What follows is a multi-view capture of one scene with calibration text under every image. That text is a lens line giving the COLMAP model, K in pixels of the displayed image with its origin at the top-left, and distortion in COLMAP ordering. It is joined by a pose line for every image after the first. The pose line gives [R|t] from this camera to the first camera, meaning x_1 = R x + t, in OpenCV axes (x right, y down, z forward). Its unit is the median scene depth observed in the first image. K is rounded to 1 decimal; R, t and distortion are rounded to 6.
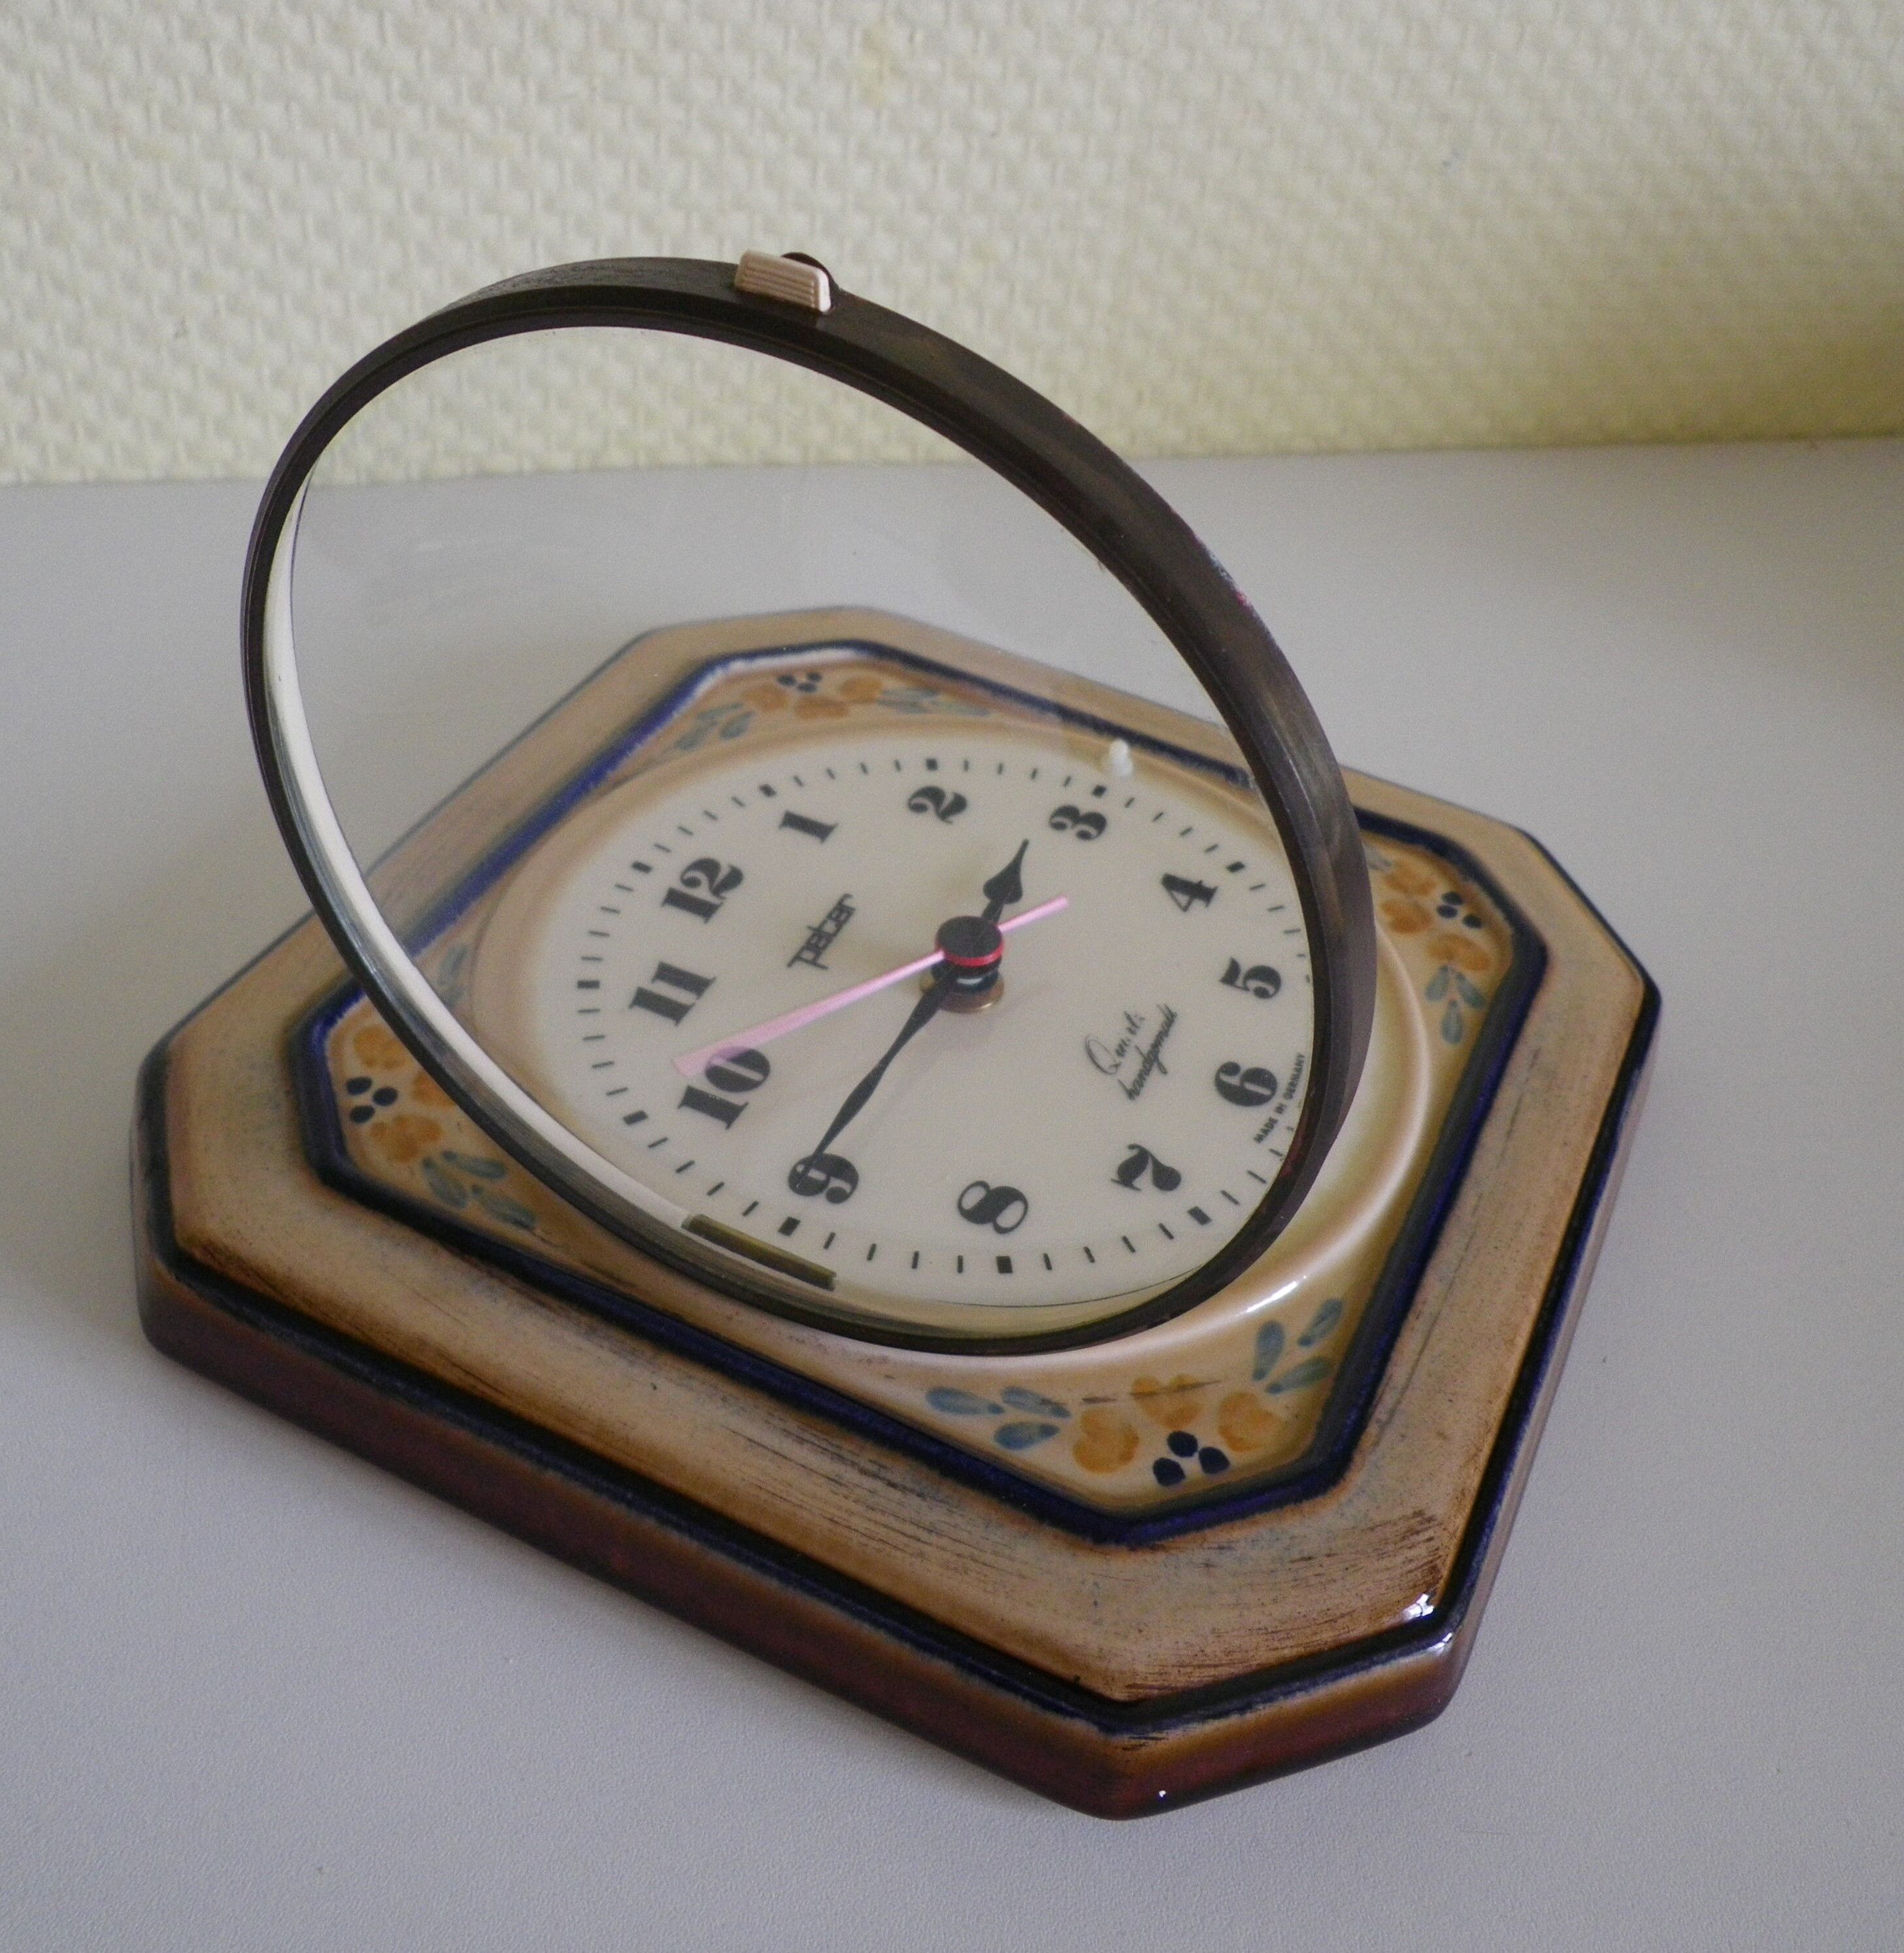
lens RADIAL K [[2041.6, 0, 942.8], [0, 2041.6, 973.5], [0, 0, 1]] dist [0.022353, 0.000000]
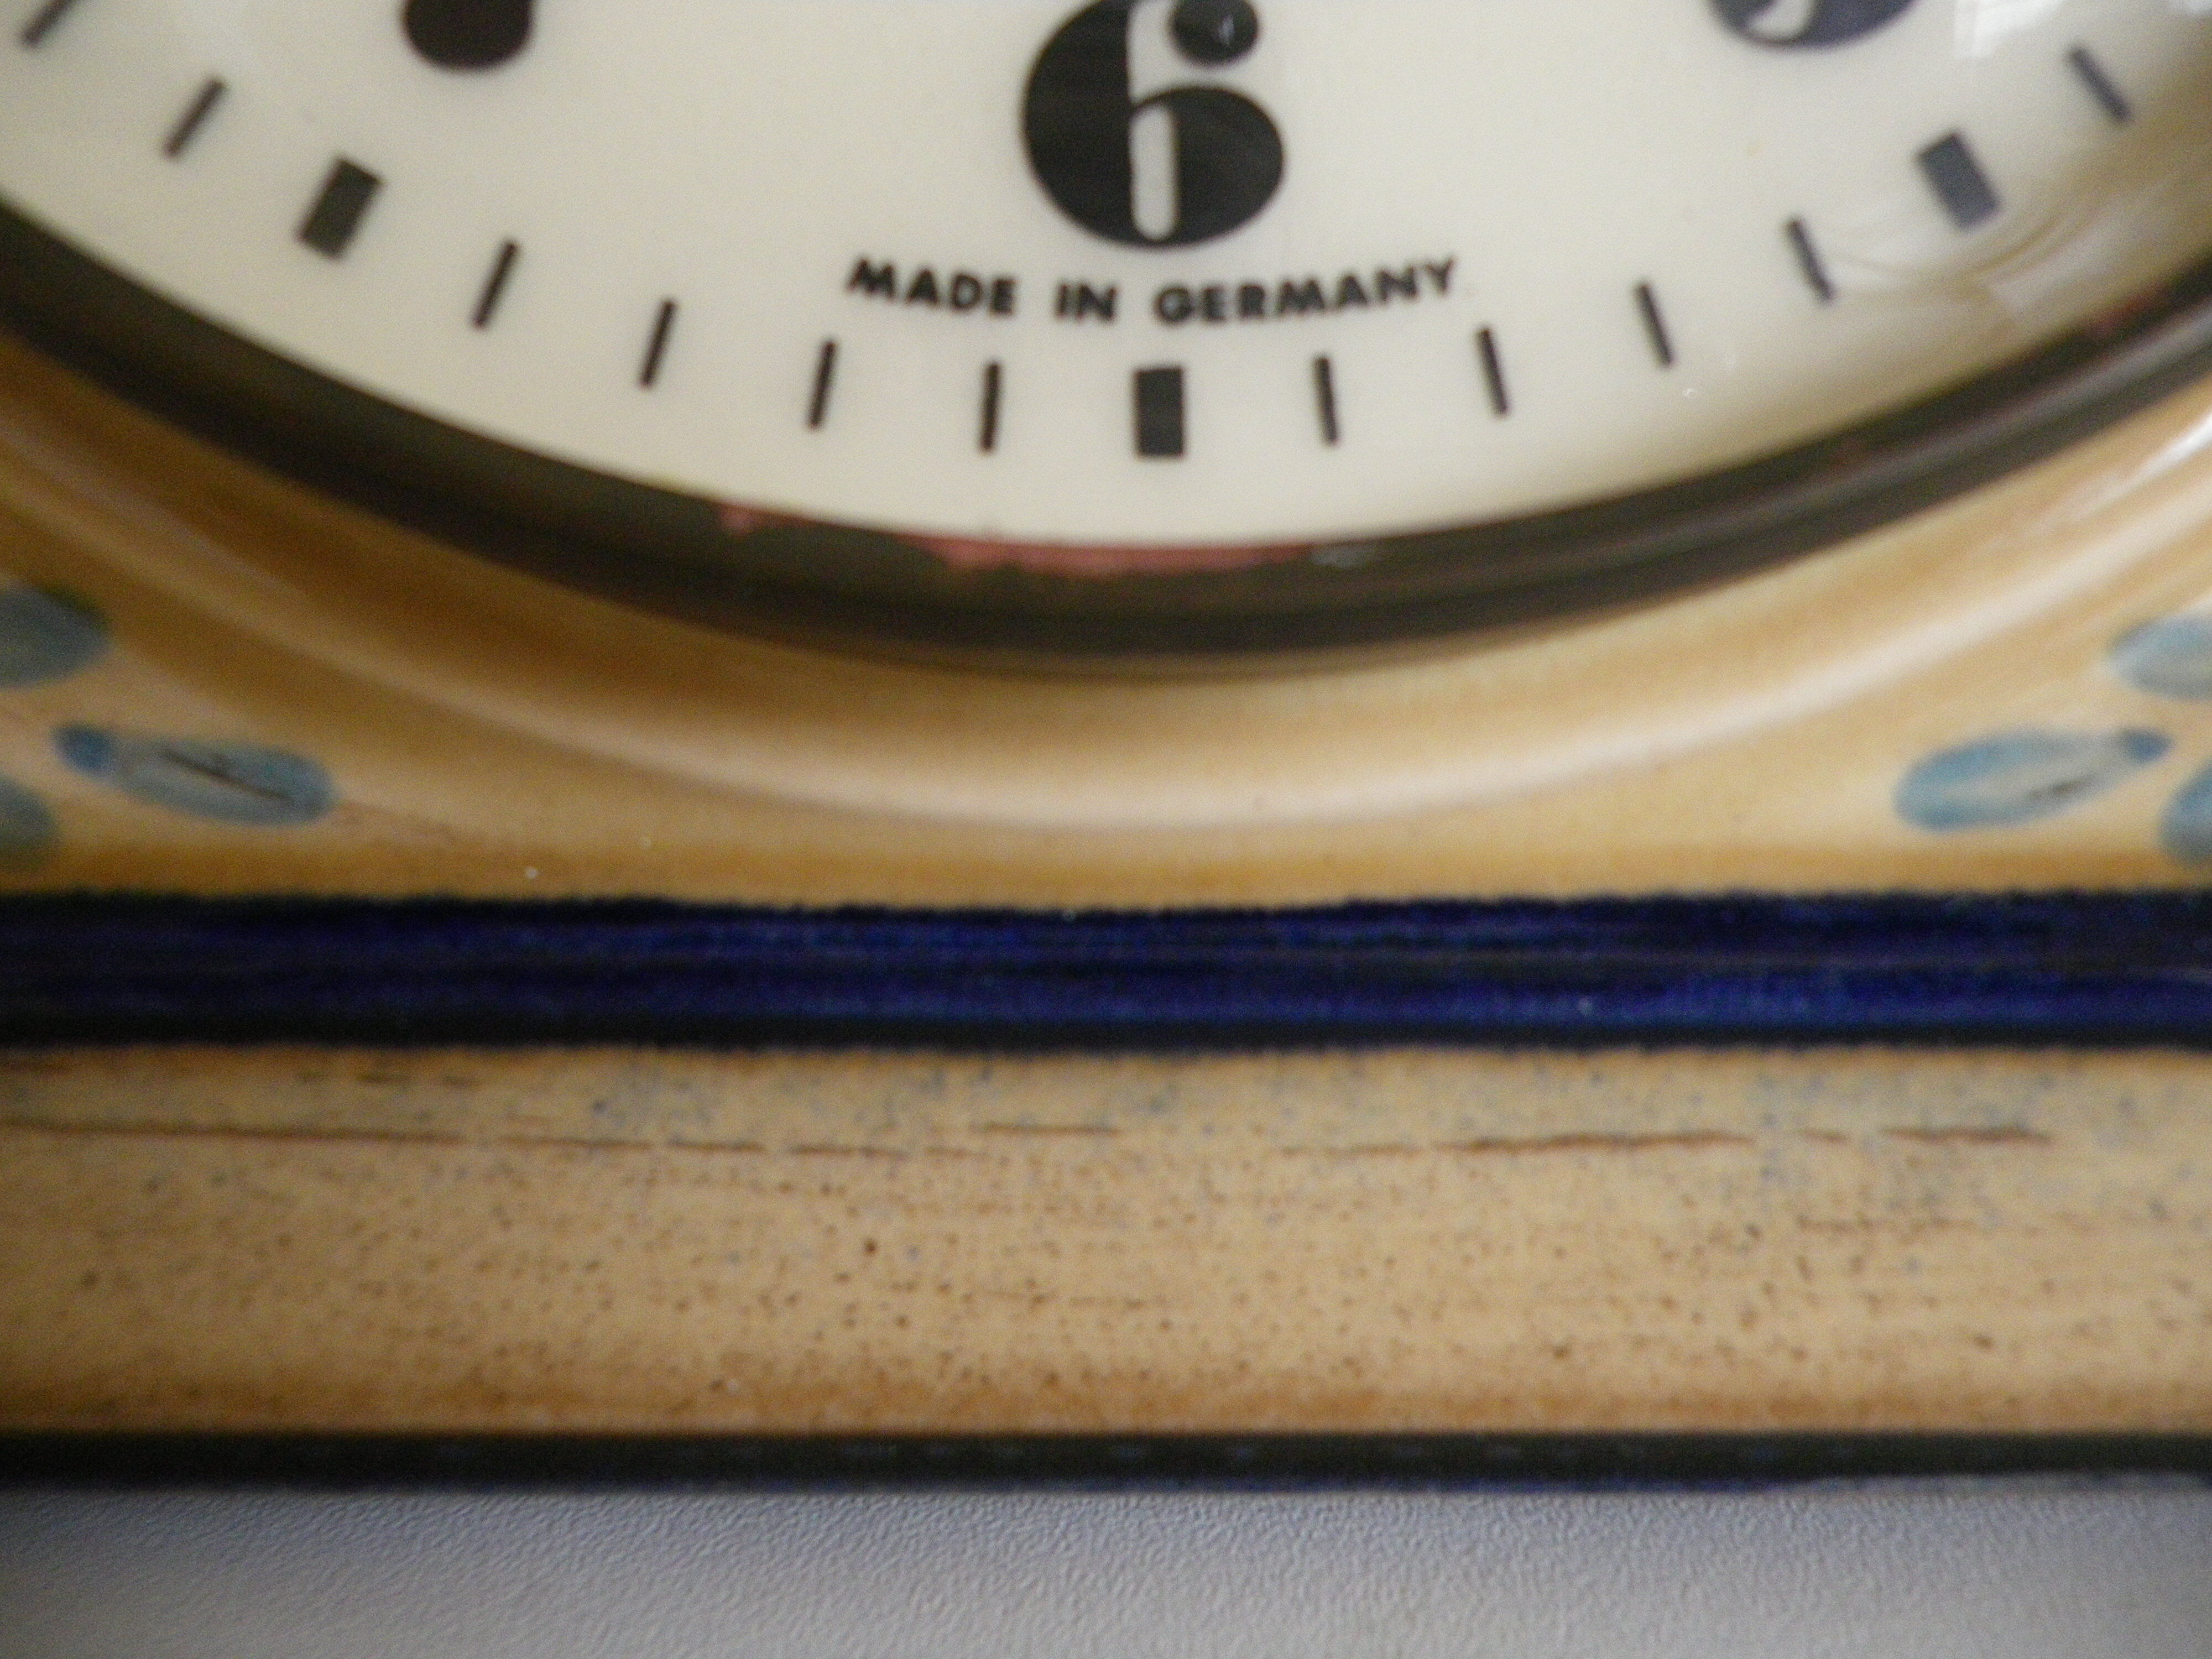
lens RADIAL K [[1641.4, 0, 1159.4], [0, 1641.4, 825.5], [0, 0, 1]] dist [-0.003833, 0.003887]
pose [[0.431632, 0.900587, -0.051352, 0.242730], [-0.572622, 0.317543, 0.755824, -0.066228], [0.696992, -0.296832, 0.652757, 0.882187]]
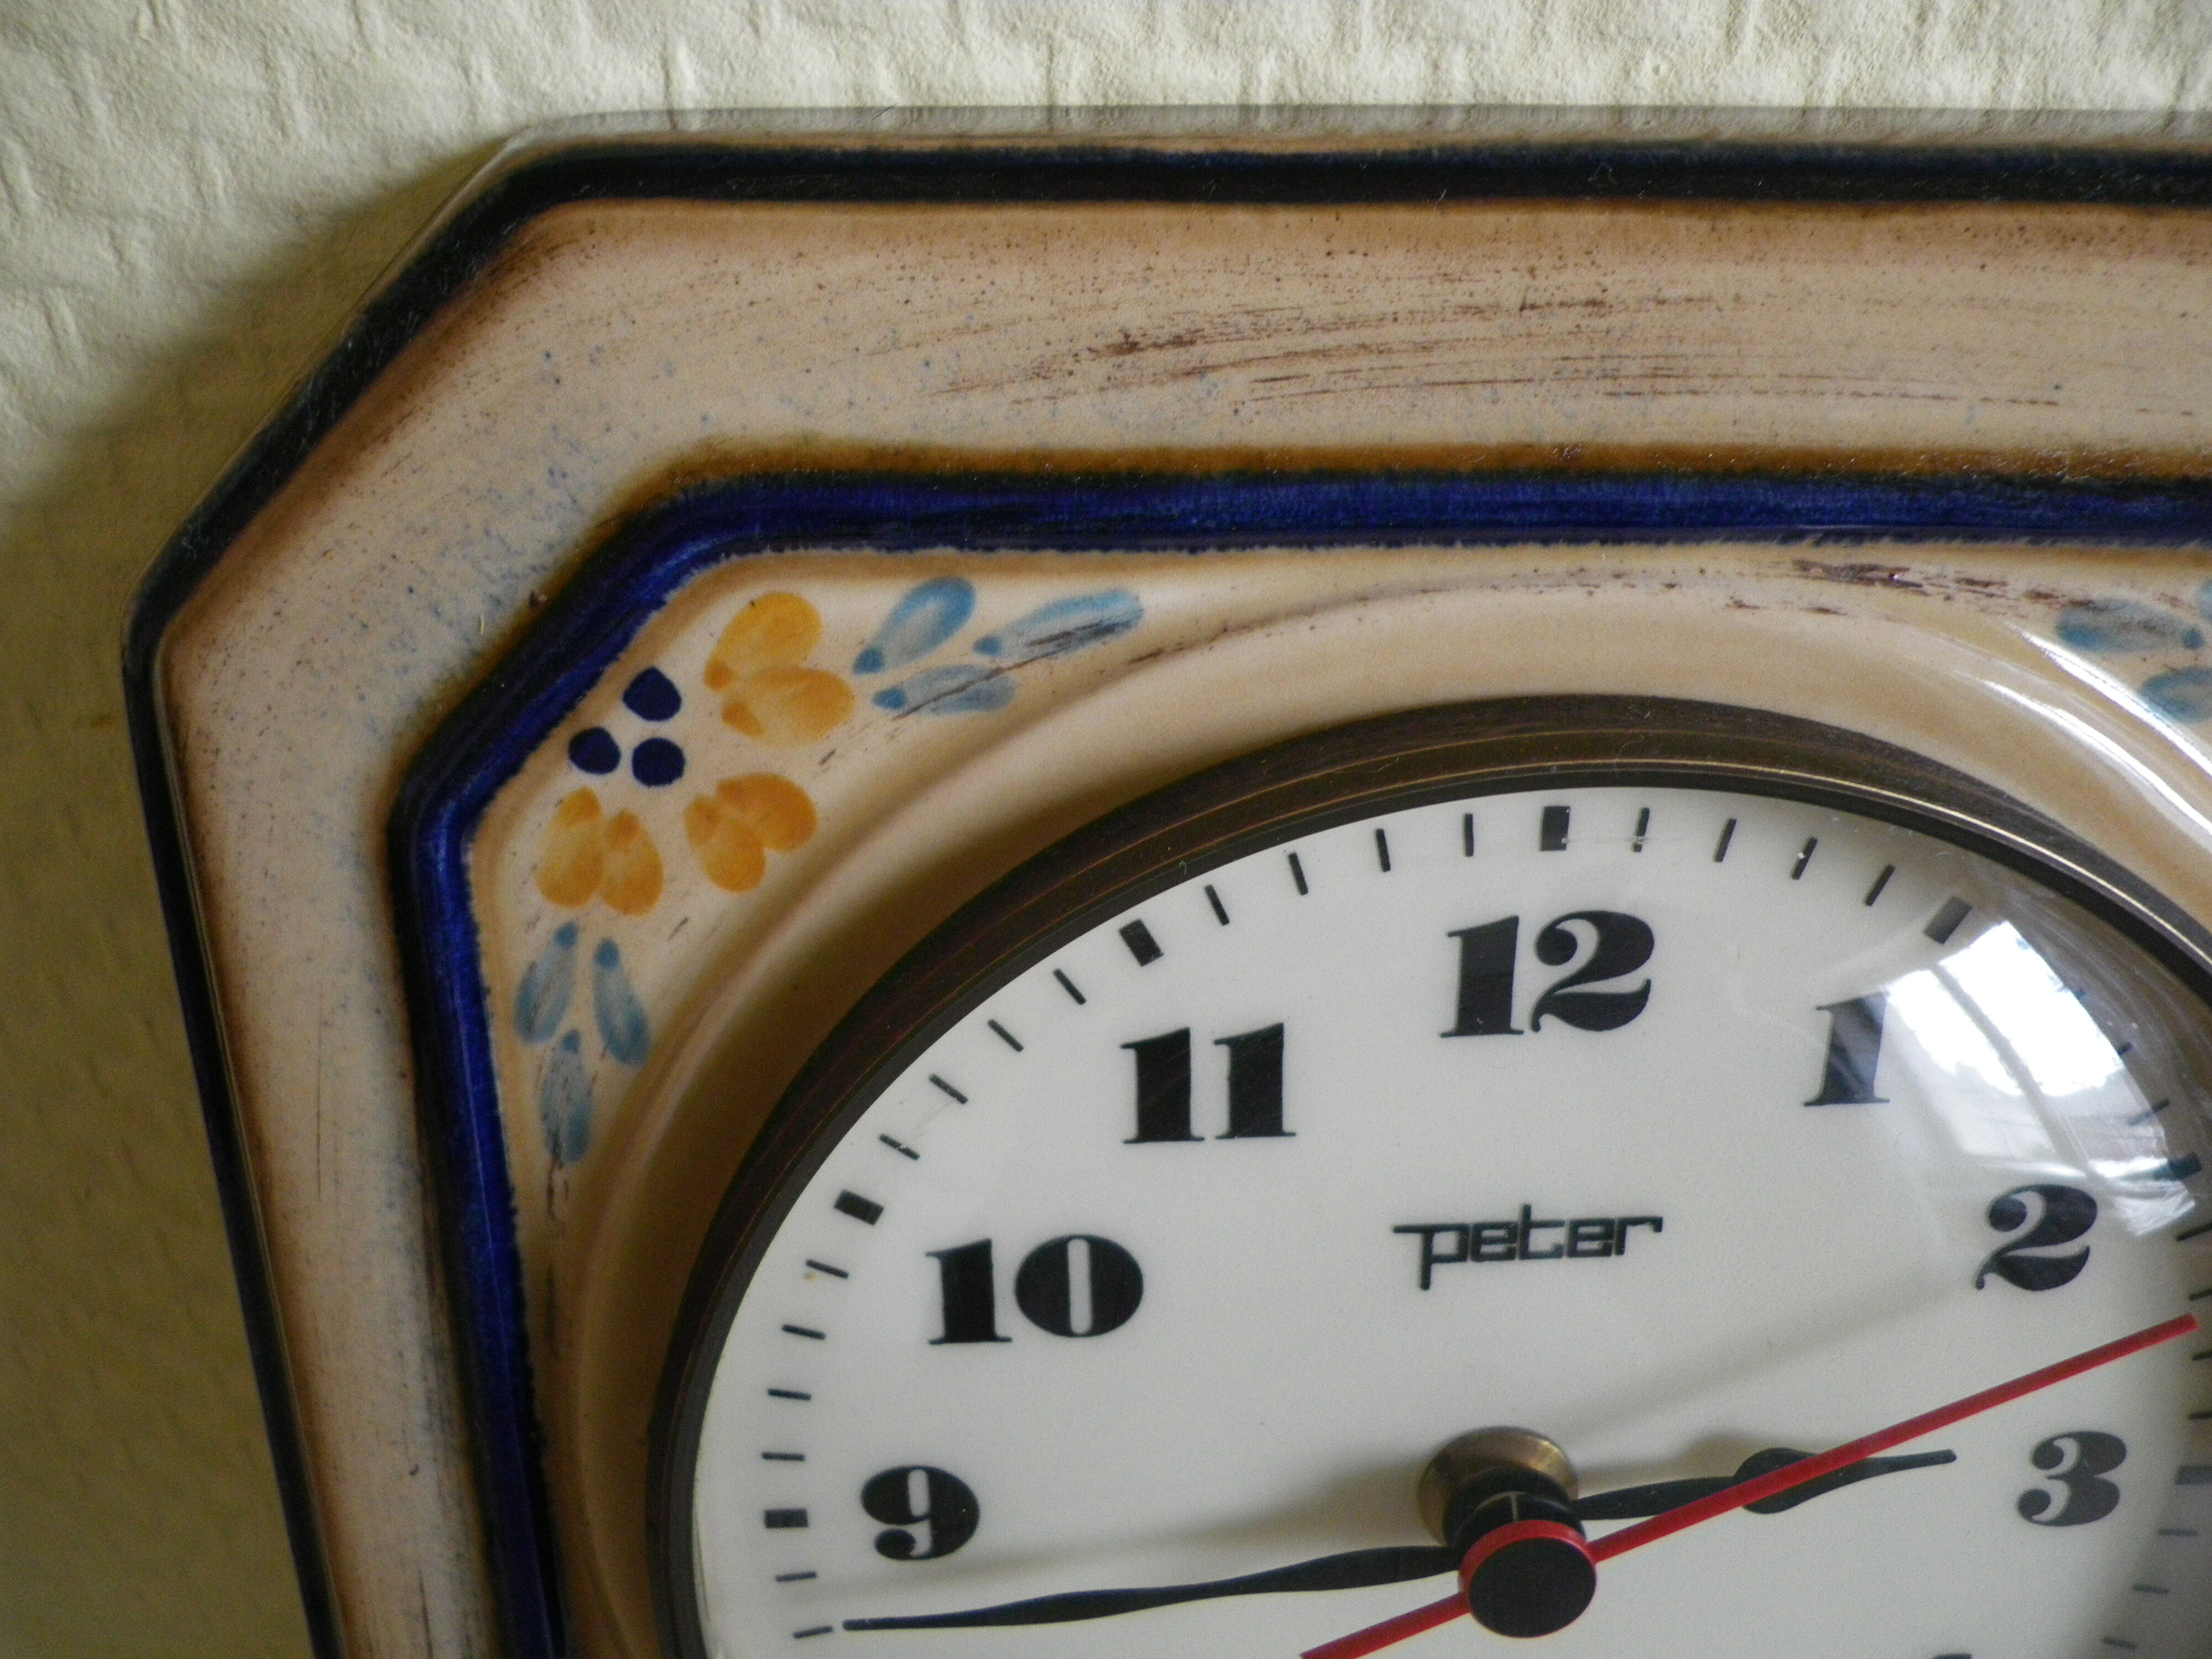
lens RADIAL K [[1641.4, 0, 1109.2], [0, 1641.4, 823.2], [0, 0, 1]] dist [-0.003833, 0.003887]
pose [[0.426918, 0.870829, 0.243718, -0.307445], [-0.584971, 0.060420, 0.808800, -0.309857], [0.689601, -0.487859, 0.535204, 0.853684]]
